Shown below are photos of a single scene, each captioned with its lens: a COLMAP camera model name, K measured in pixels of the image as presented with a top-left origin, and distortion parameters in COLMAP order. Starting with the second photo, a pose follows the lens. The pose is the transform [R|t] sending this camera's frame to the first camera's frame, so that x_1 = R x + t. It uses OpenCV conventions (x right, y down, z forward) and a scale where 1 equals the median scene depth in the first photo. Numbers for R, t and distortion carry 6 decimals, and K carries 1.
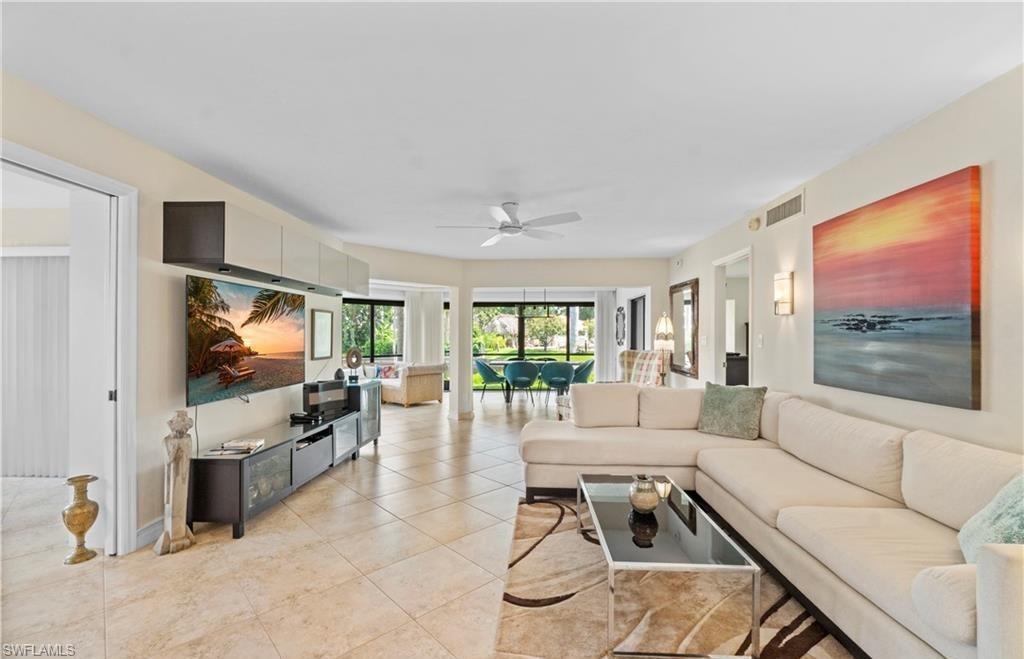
lens RADIAL K [[439.0, 0, 508.6], [0, 439.0, 334.4], [0, 0, 1]] dist [-0.002577, 0.000555]
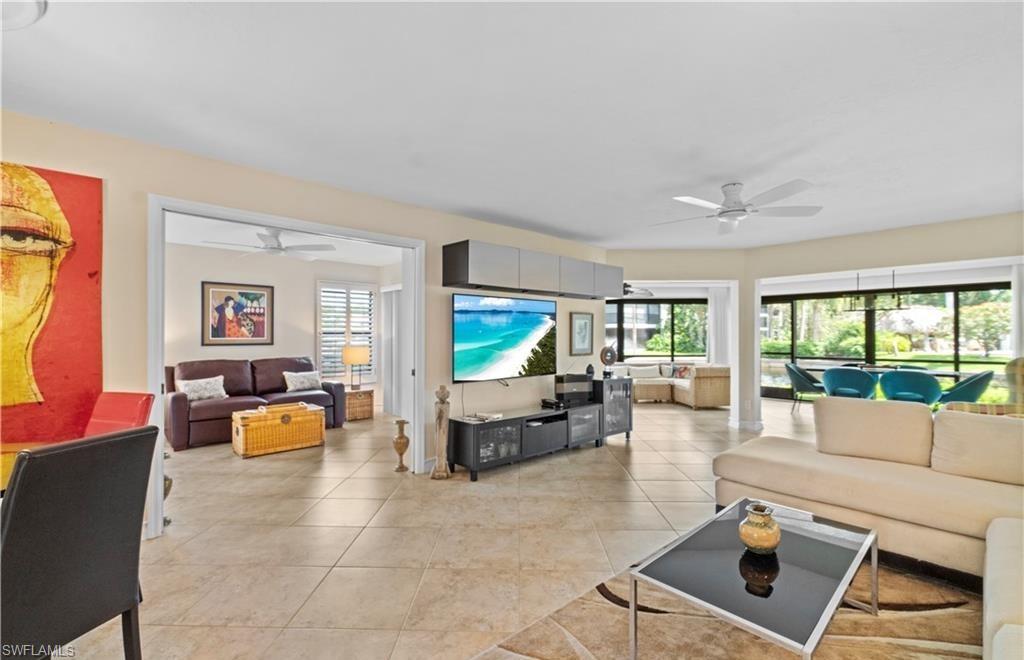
lens RADIAL K [[439.0, 0, 510.0], [0, 439.0, 334.5], [0, 0, 1]] dist [-0.002577, 0.000555]
pose [[0.719963, -0.004912, -0.693995, 0.327555], [0.005077, 0.999985, -0.001811, 0.003218], [0.693994, -0.002219, 0.719978, 0.062971]]
